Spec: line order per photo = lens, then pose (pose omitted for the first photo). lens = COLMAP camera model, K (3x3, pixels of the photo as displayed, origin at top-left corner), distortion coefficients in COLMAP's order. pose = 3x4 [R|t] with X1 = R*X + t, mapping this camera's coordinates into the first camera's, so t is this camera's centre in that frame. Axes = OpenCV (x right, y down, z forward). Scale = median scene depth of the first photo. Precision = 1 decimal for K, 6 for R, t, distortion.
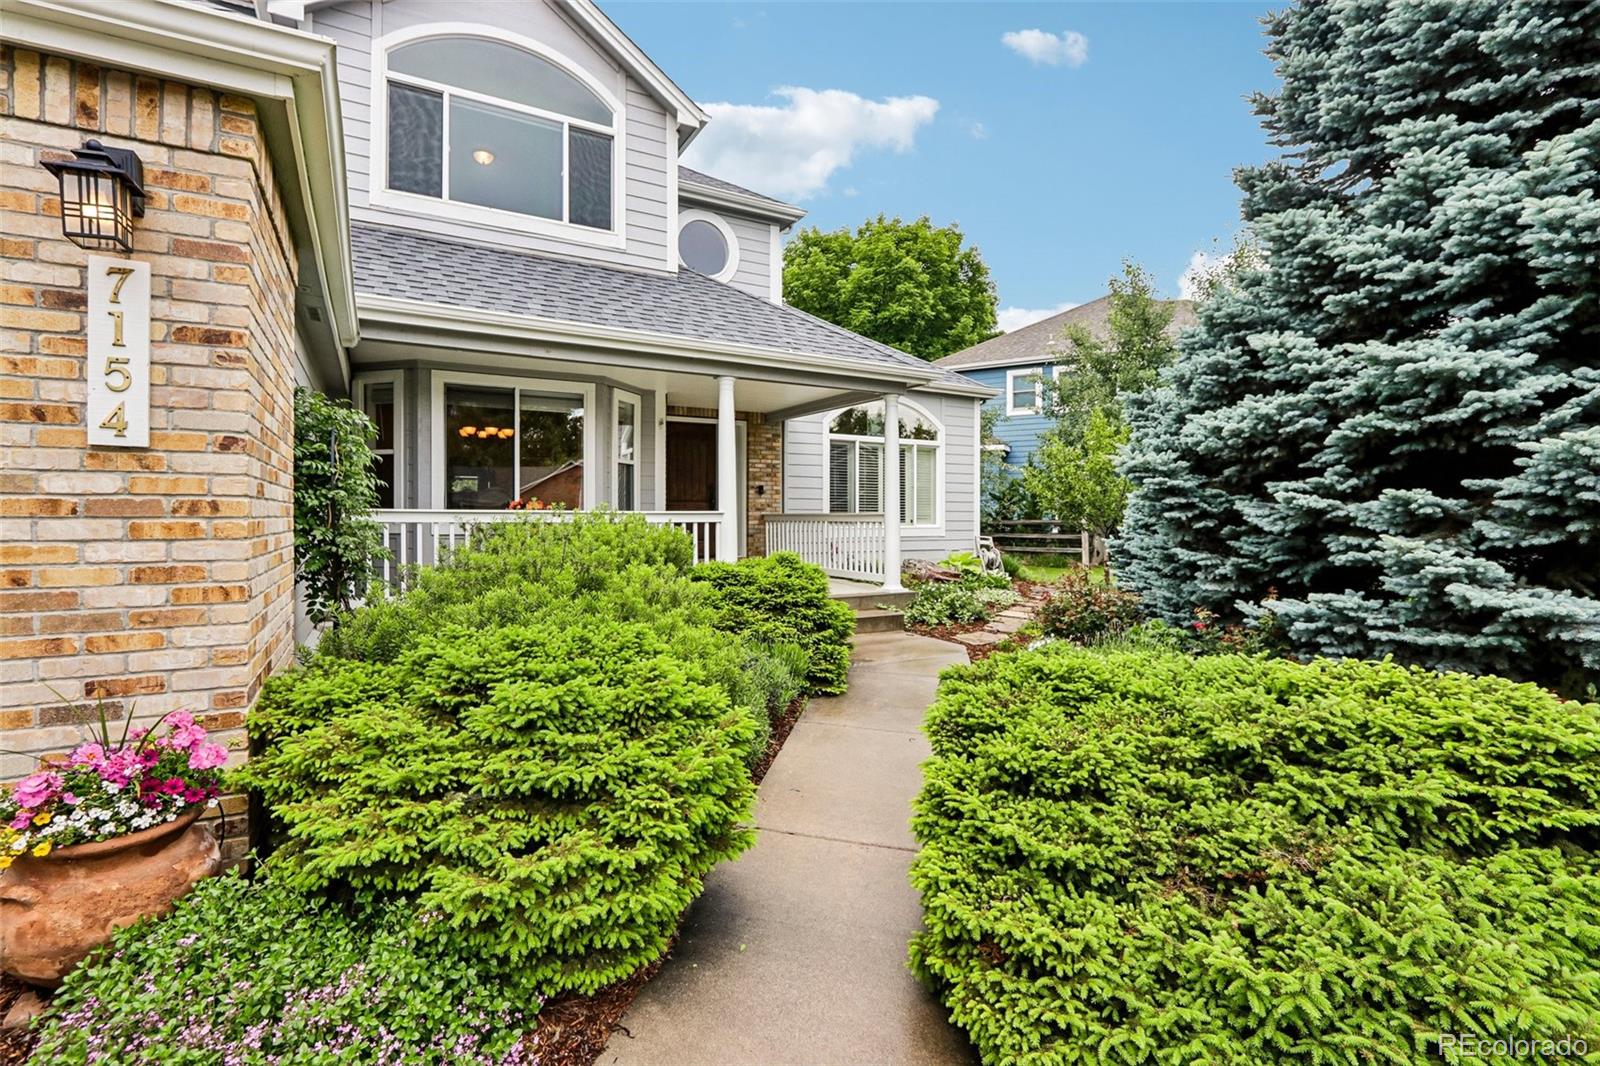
lens RADIAL K [[760.2, 0, 797.7], [0, 760.2, 522.3], [0, 0, 1]] dist [-0.000901, 0.000154]
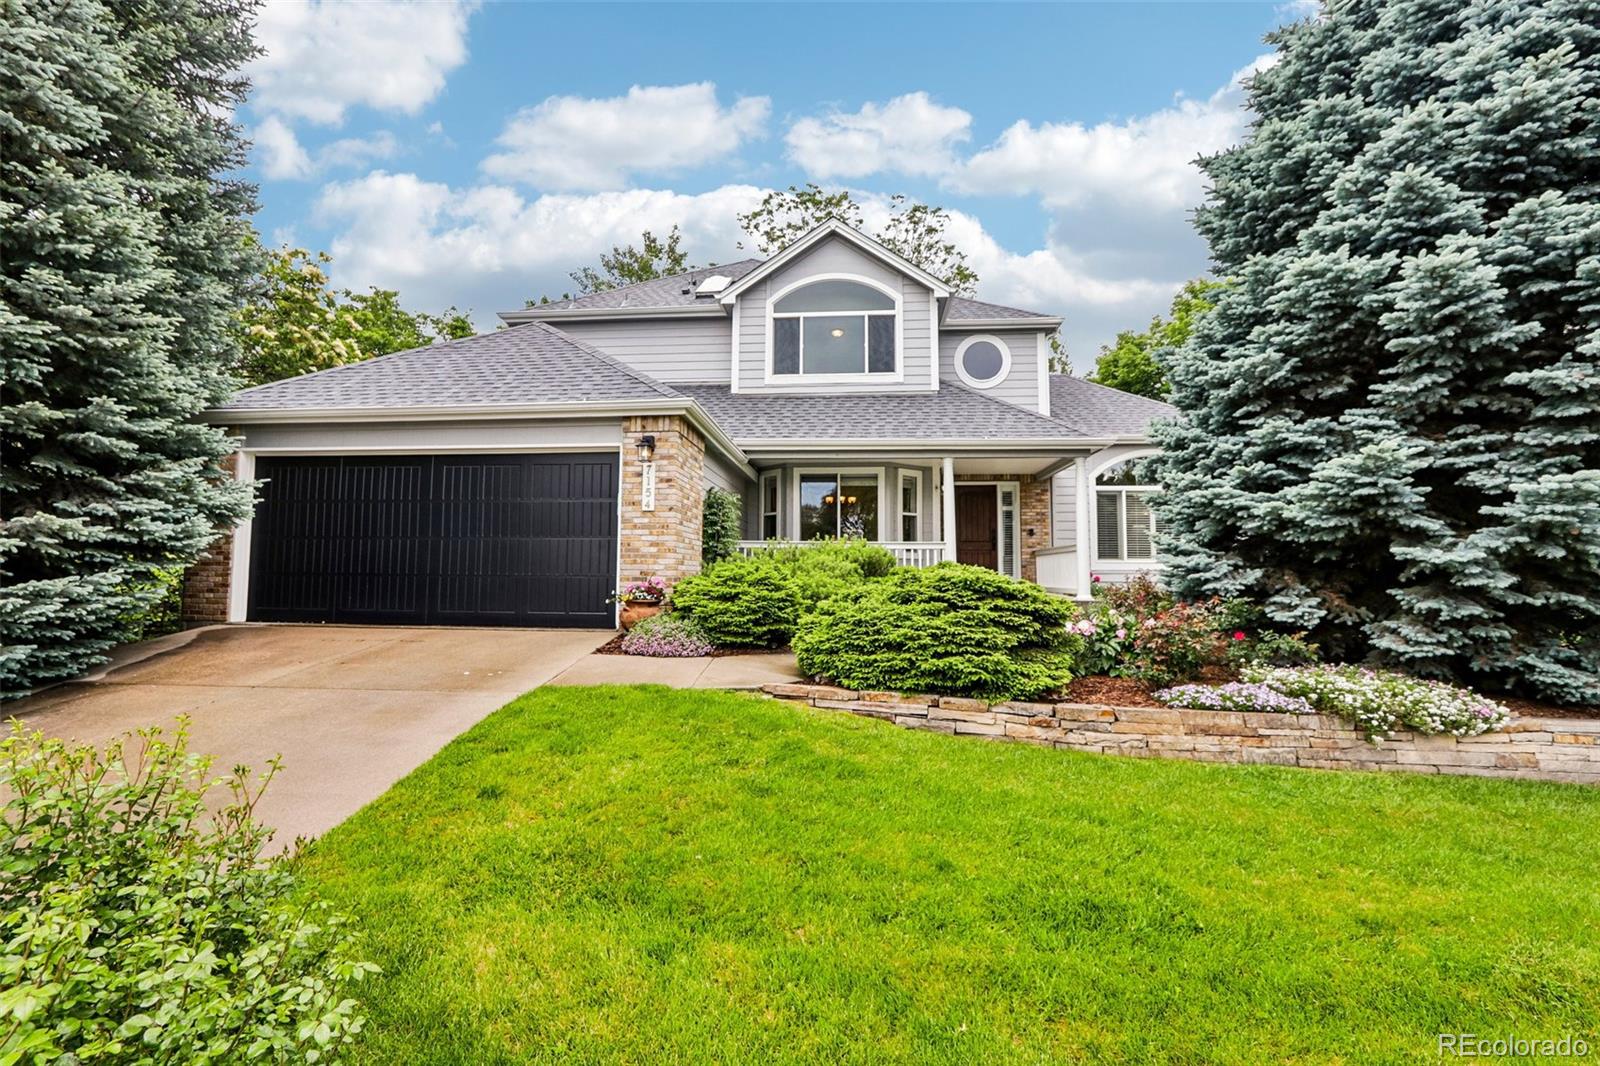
lens RADIAL K [[760.2, 0, 797.7], [0, 760.2, 522.3], [0, 0, 1]] dist [-0.000901, 0.000154]
pose [[0.837424, -0.035699, -0.545387, 0.509024], [-0.007449, 0.997026, -0.076699, 0.068762], [0.546503, 0.068293, 0.834668, -0.497685]]
